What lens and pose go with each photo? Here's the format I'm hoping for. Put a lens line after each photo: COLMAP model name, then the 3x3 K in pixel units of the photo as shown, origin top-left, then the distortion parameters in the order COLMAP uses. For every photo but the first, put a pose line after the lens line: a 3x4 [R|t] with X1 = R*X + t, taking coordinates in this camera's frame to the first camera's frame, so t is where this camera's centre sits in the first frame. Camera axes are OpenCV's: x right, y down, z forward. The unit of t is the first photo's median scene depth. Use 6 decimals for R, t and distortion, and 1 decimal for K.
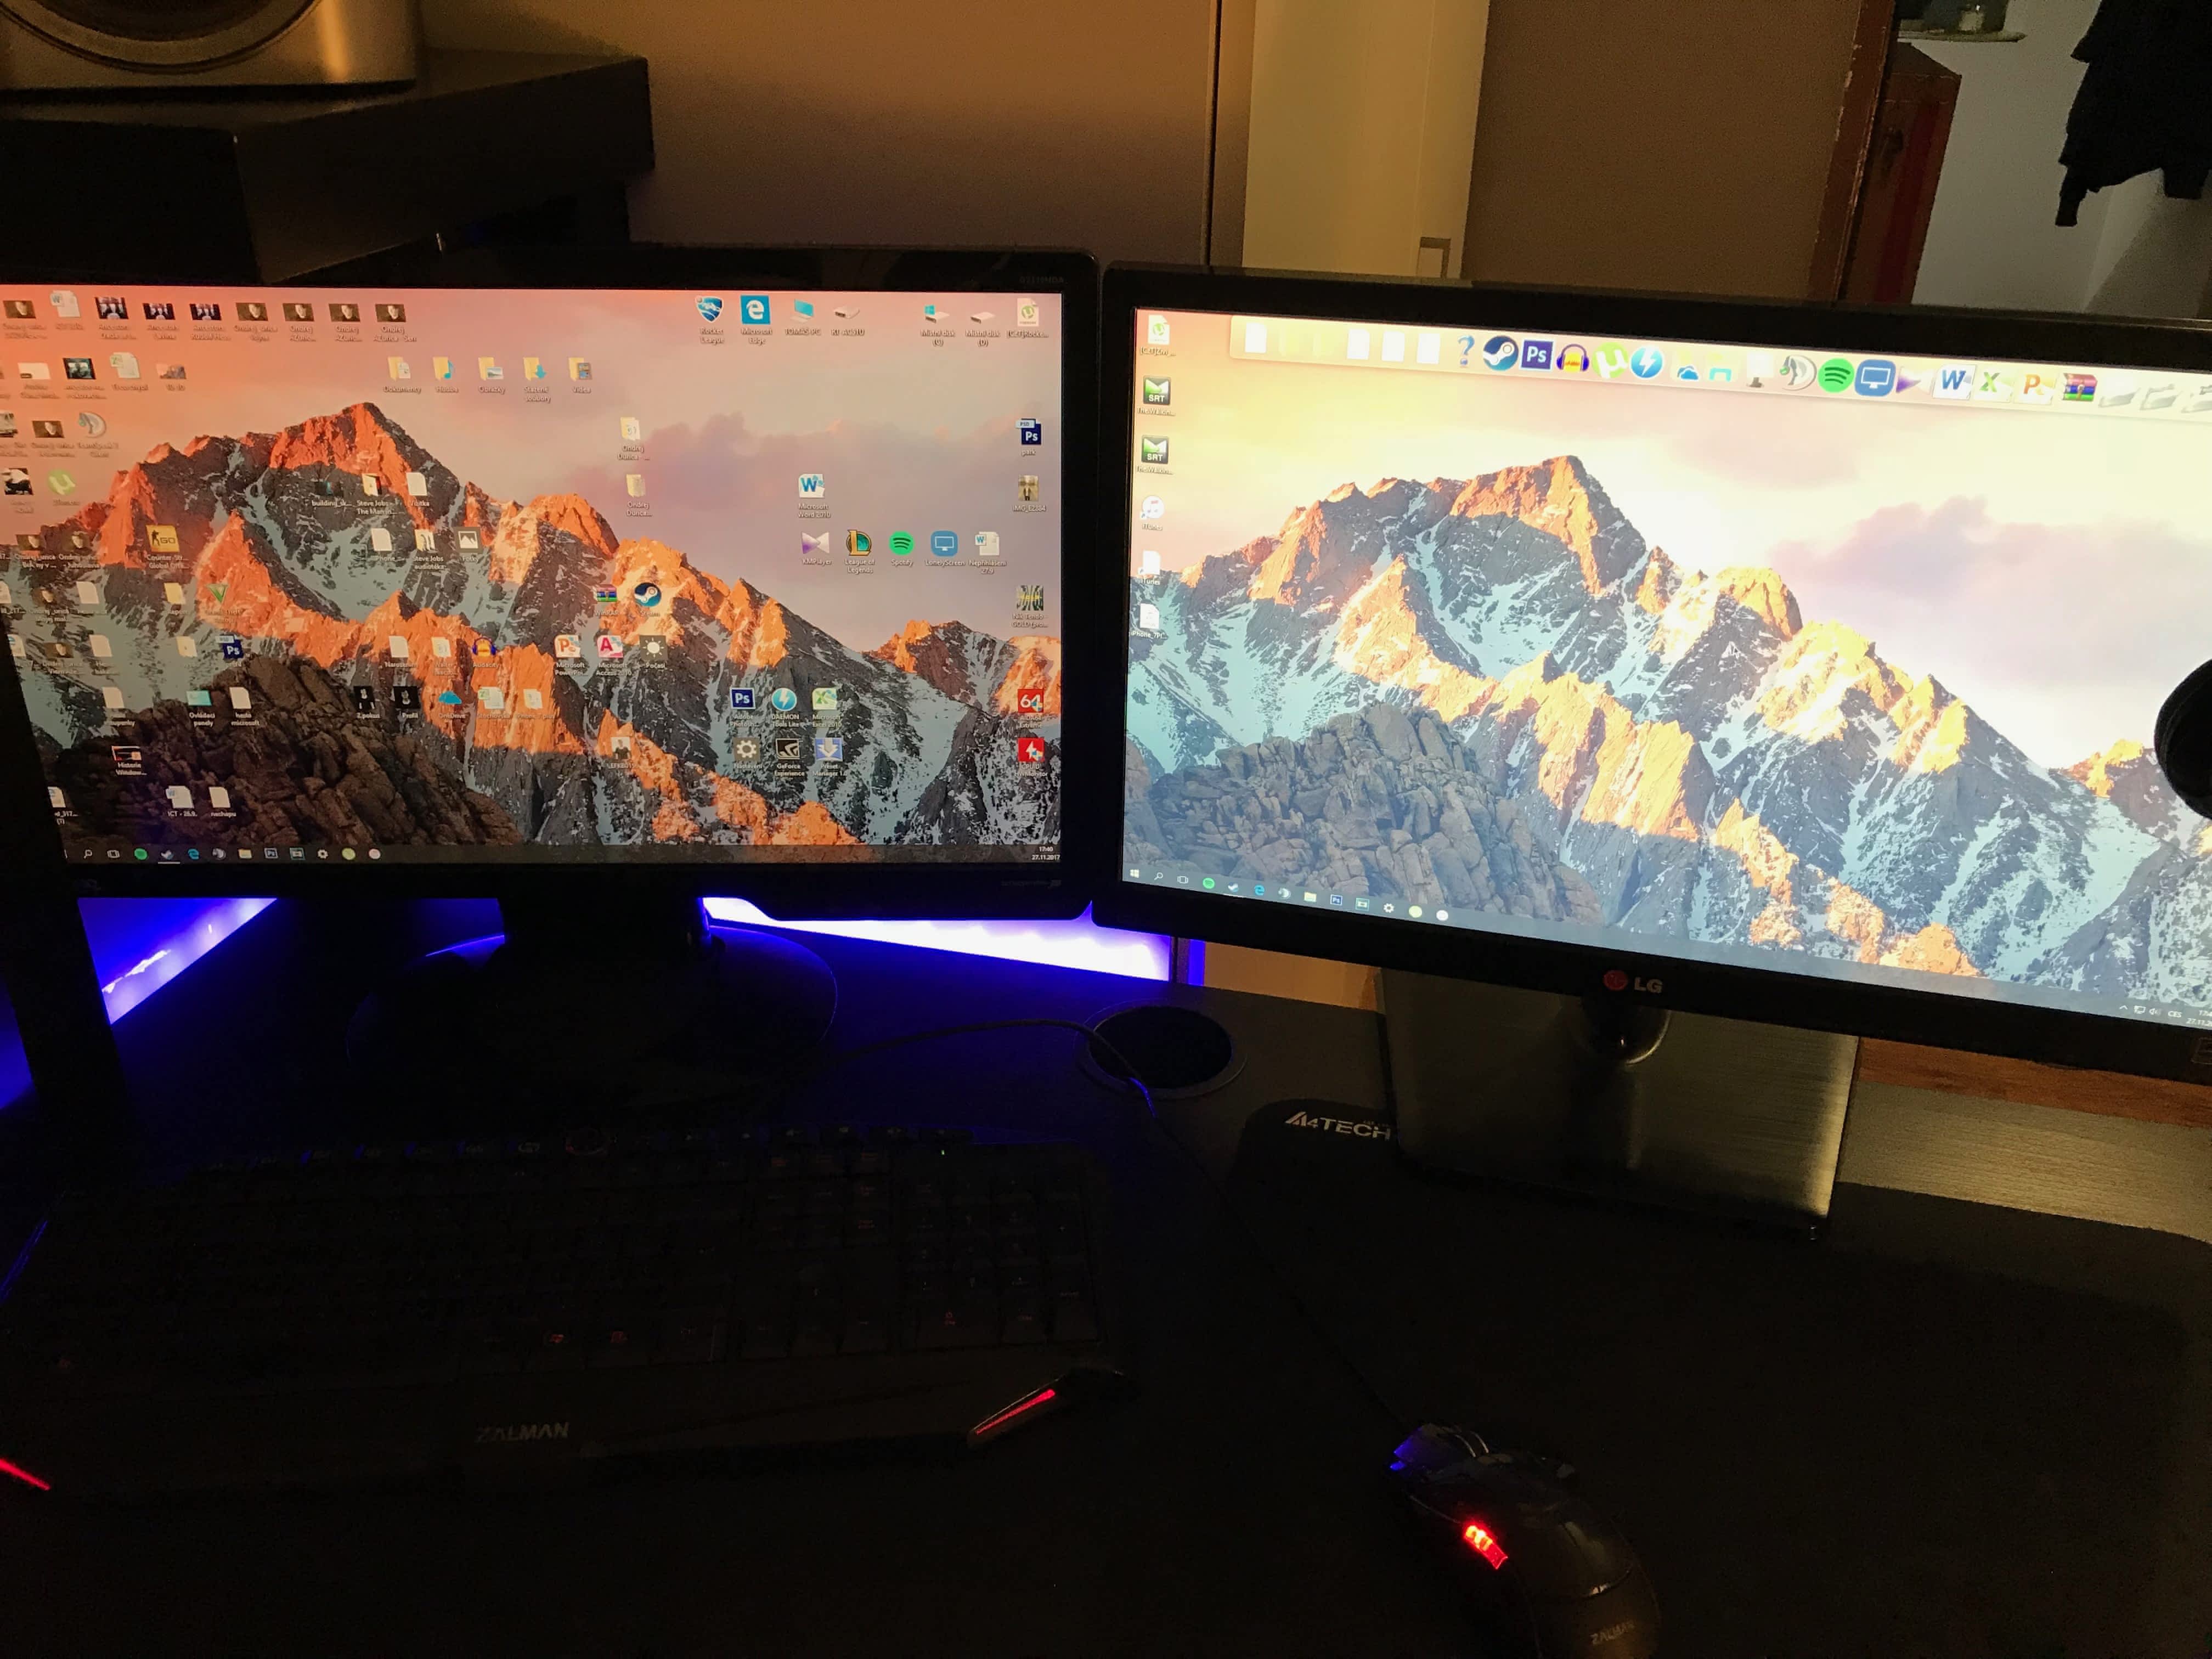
lens RADIAL K [[1798.3, 0, 1100.4], [0, 1798.3, 824.2], [0, 0, 1]] dist [0.019040, 0.001952]
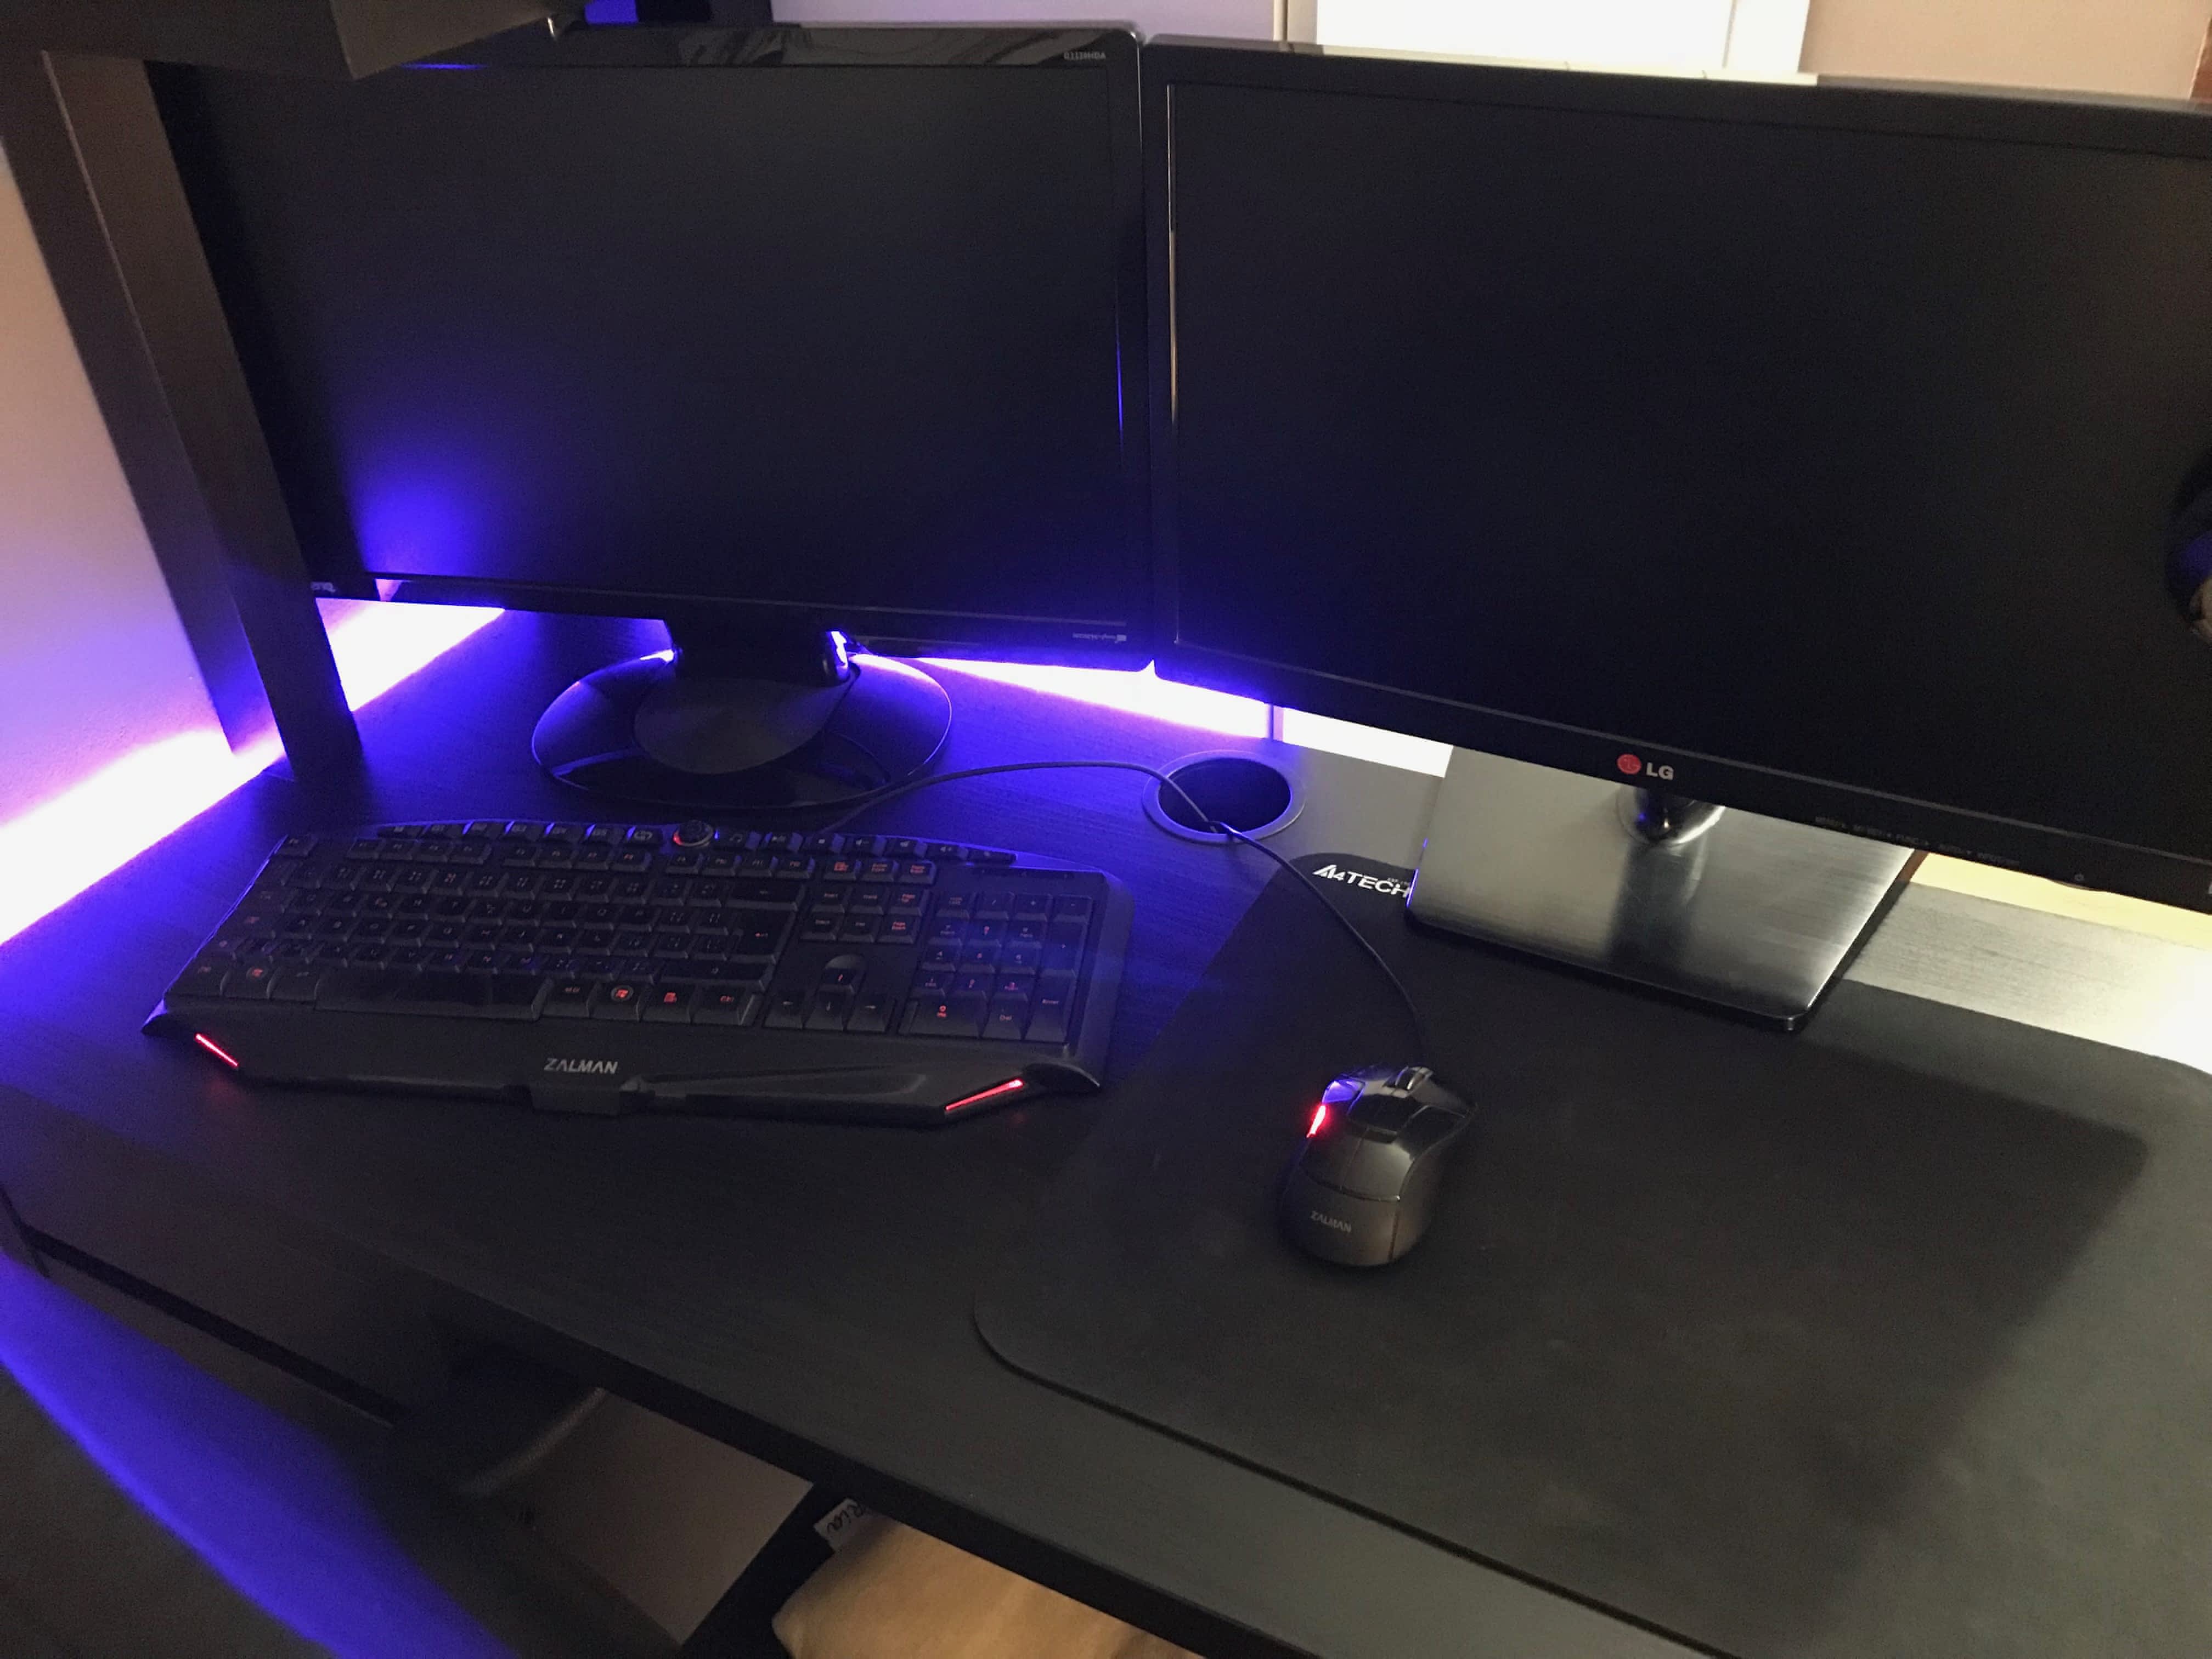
lens RADIAL K [[1798.3, 0, 1111.8], [0, 1798.3, 833.9], [0, 0, 1]] dist [0.019040, 0.001952]
pose [[0.980823, 0.080175, -0.177647, 0.181729], [-0.052888, 0.986758, 0.153332, -0.016972], [0.187588, -0.140996, 0.972076, -0.069353]]
